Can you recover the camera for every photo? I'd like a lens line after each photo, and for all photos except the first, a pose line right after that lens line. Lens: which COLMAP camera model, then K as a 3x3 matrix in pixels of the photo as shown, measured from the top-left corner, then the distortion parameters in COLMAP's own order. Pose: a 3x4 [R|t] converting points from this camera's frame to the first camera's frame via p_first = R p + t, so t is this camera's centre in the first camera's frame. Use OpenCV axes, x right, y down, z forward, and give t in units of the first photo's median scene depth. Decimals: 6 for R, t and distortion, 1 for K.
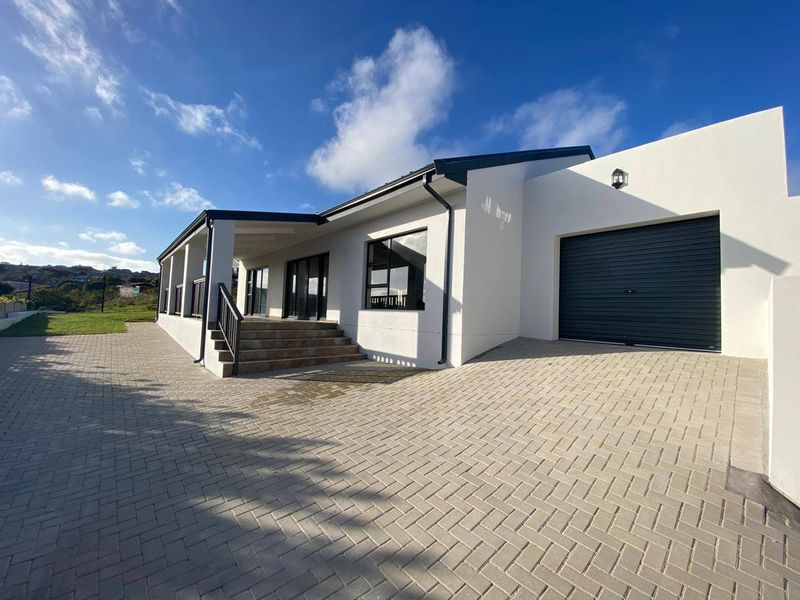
lens RADIAL K [[322.5, 0, 400.0], [0, 322.5, 300.0], [0, 0, 1]] dist [0.000953, -0.000288]
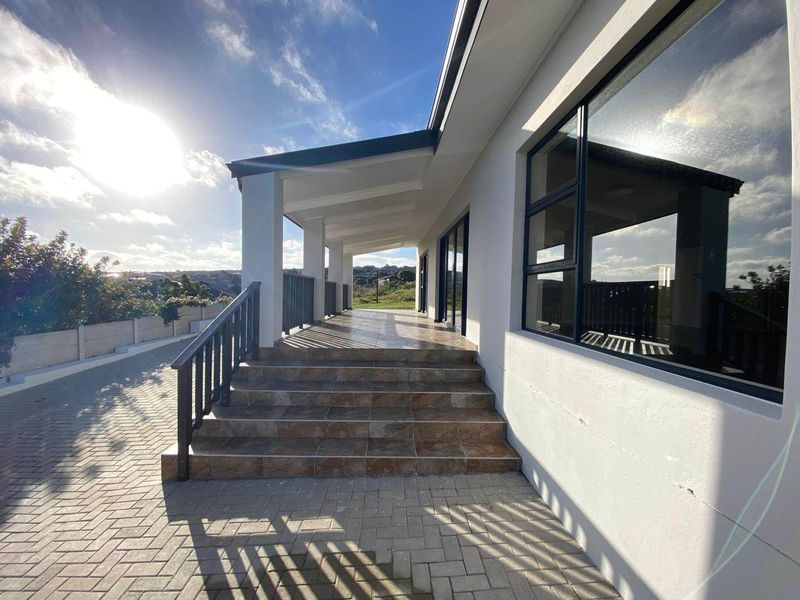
lens RADIAL K [[322.5, 0, 400.0], [0, 322.5, 300.0], [0, 0, 1]] dist [0.000953, -0.000288]
pose [[0.763248, -0.010086, -0.646027, 0.026994], [0.041487, 0.998580, 0.033424, -0.023404], [0.644773, -0.052312, 0.762582, 0.568814]]
